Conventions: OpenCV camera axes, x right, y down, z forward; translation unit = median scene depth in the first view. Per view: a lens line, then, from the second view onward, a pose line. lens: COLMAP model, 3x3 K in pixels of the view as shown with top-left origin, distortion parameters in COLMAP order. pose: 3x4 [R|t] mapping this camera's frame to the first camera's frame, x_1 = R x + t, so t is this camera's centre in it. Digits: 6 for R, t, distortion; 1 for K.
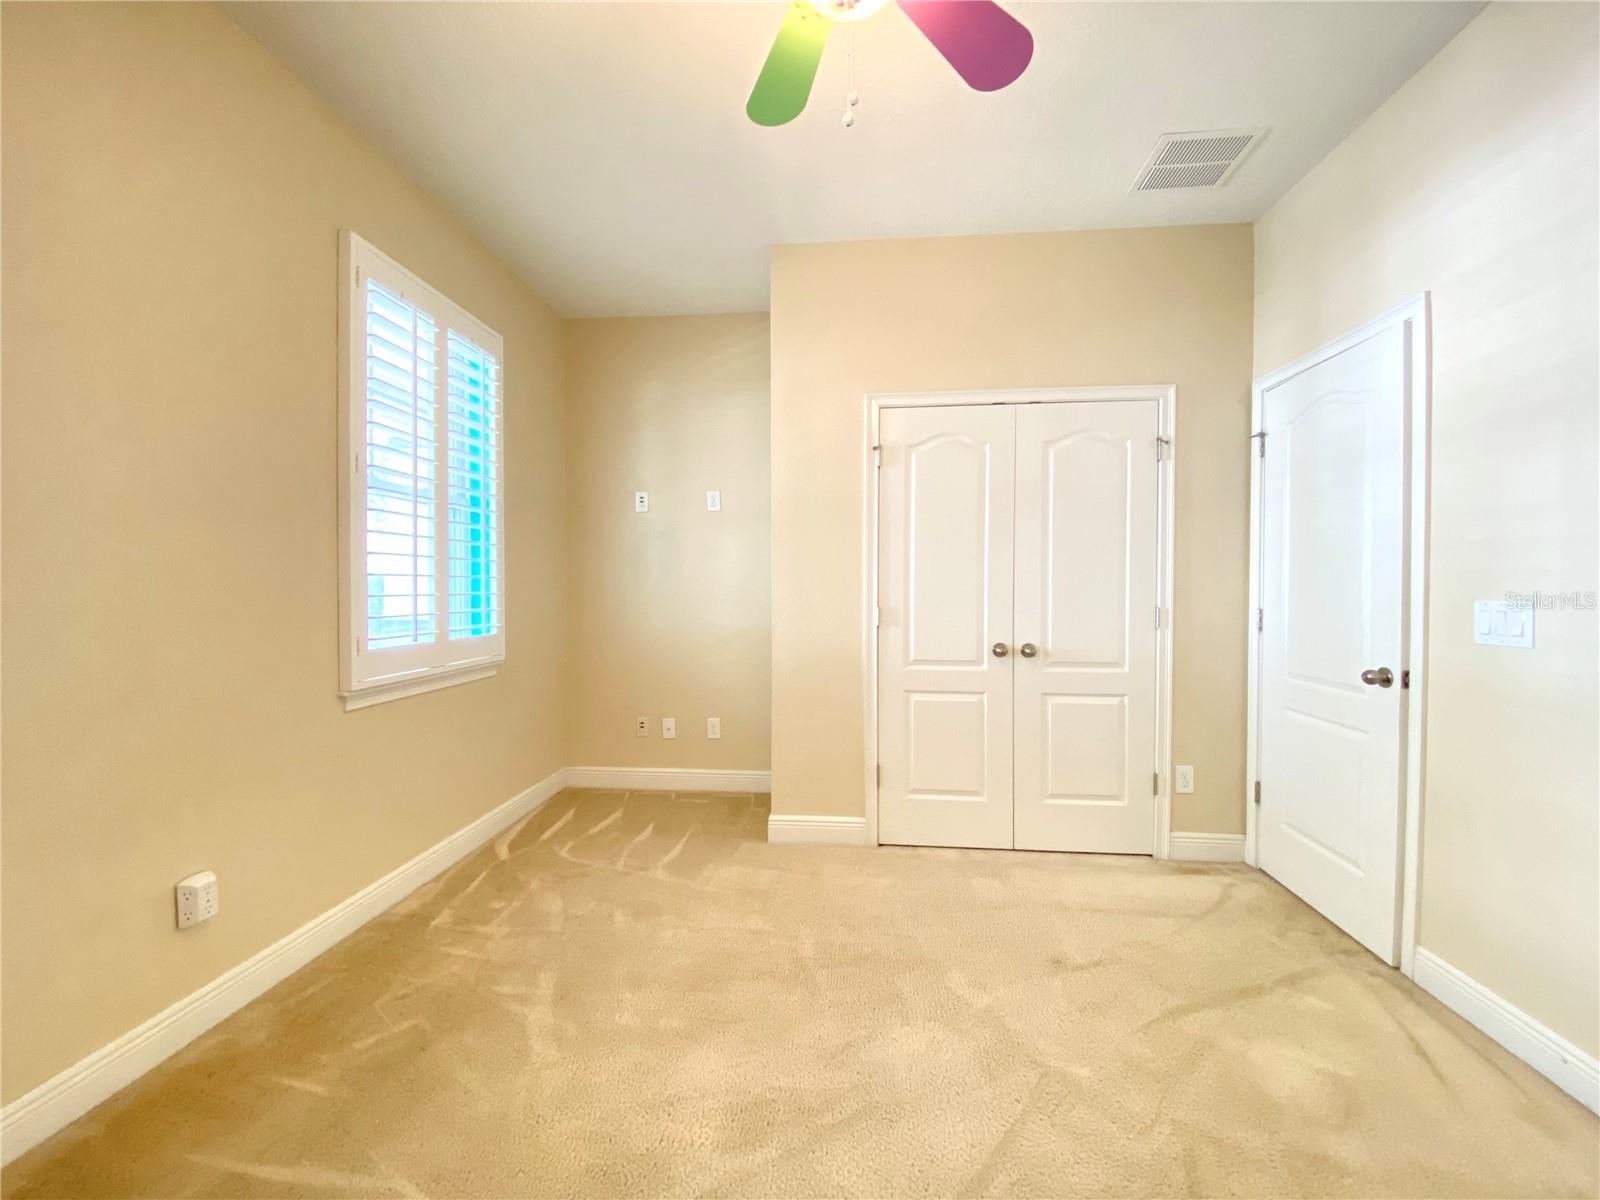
lens RADIAL K [[653.2, 0, 793.1], [0, 653.2, 597.6], [0, 0, 1]] dist [0.006745, -0.005887]
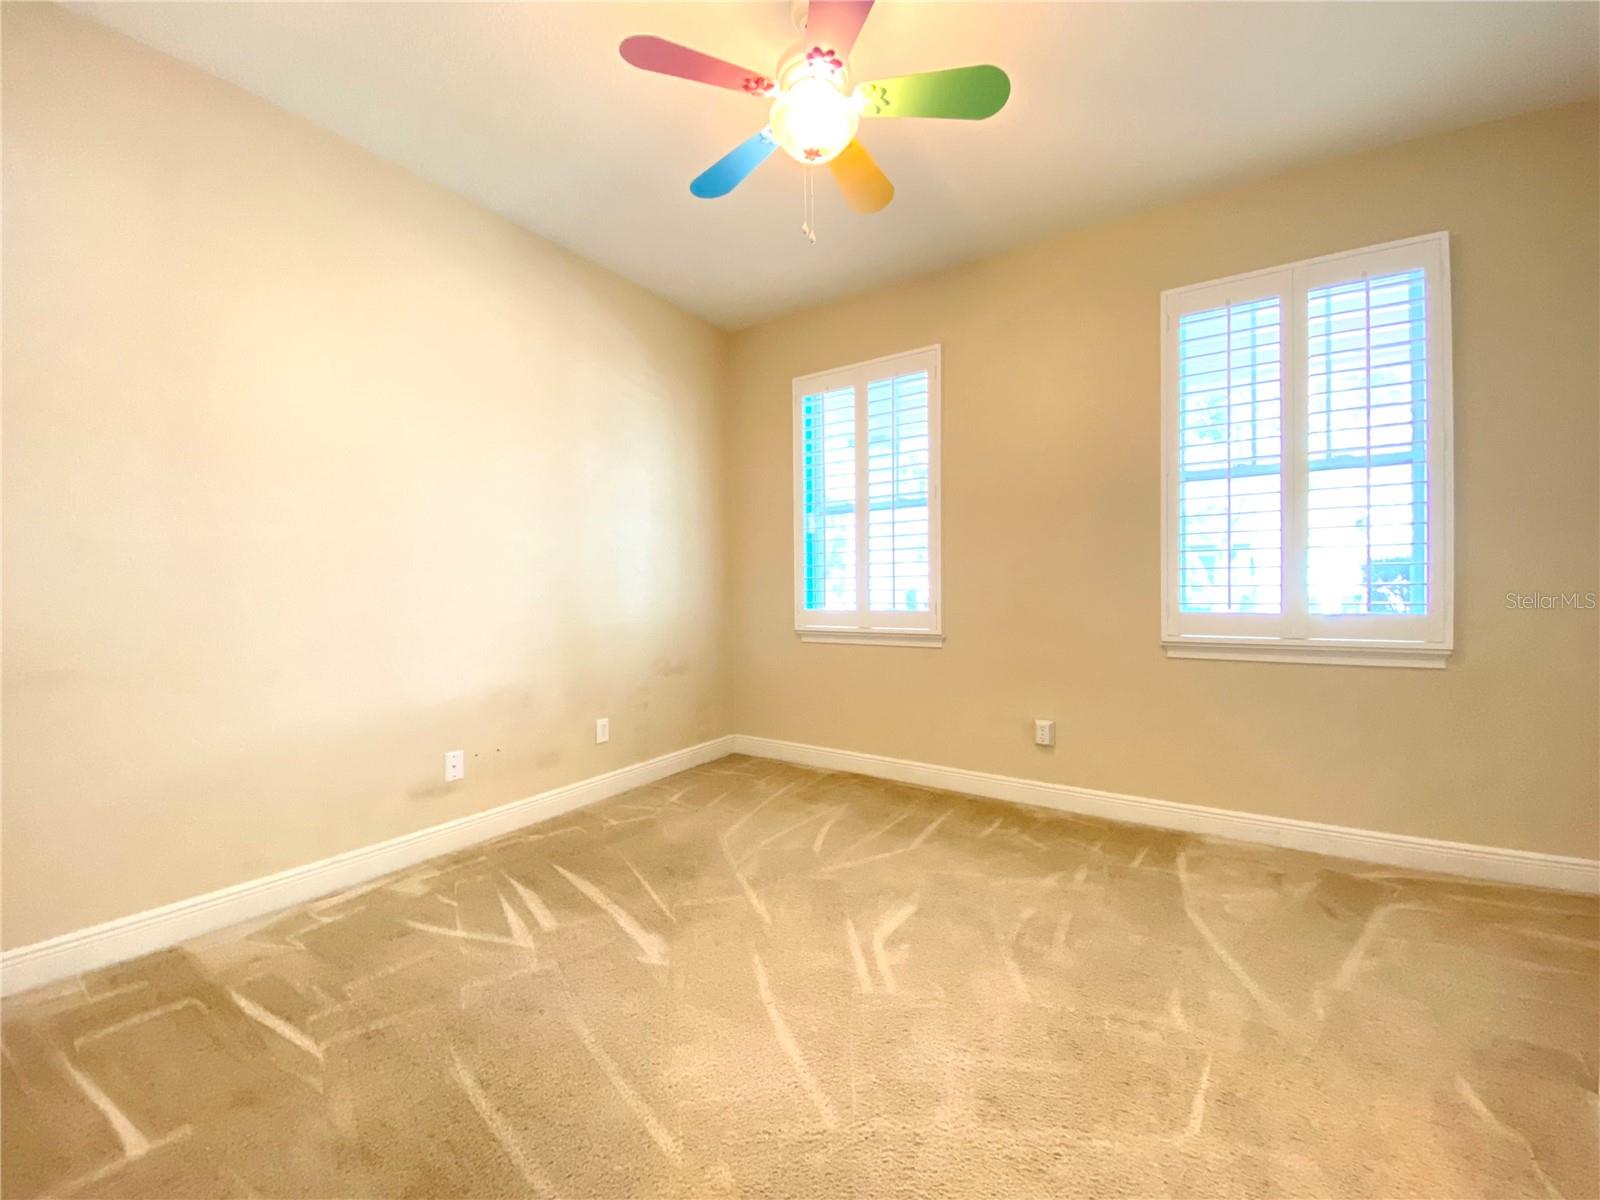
lens RADIAL K [[653.2, 0, 805.8], [0, 653.2, 591.0], [0, 0, 1]] dist [0.006745, -0.005887]
pose [[-0.447106, 0.000179, -0.894481, 0.777504], [-0.007530, 0.999964, 0.003964, 0.040400], [0.894449, 0.008508, -0.447088, 0.906215]]
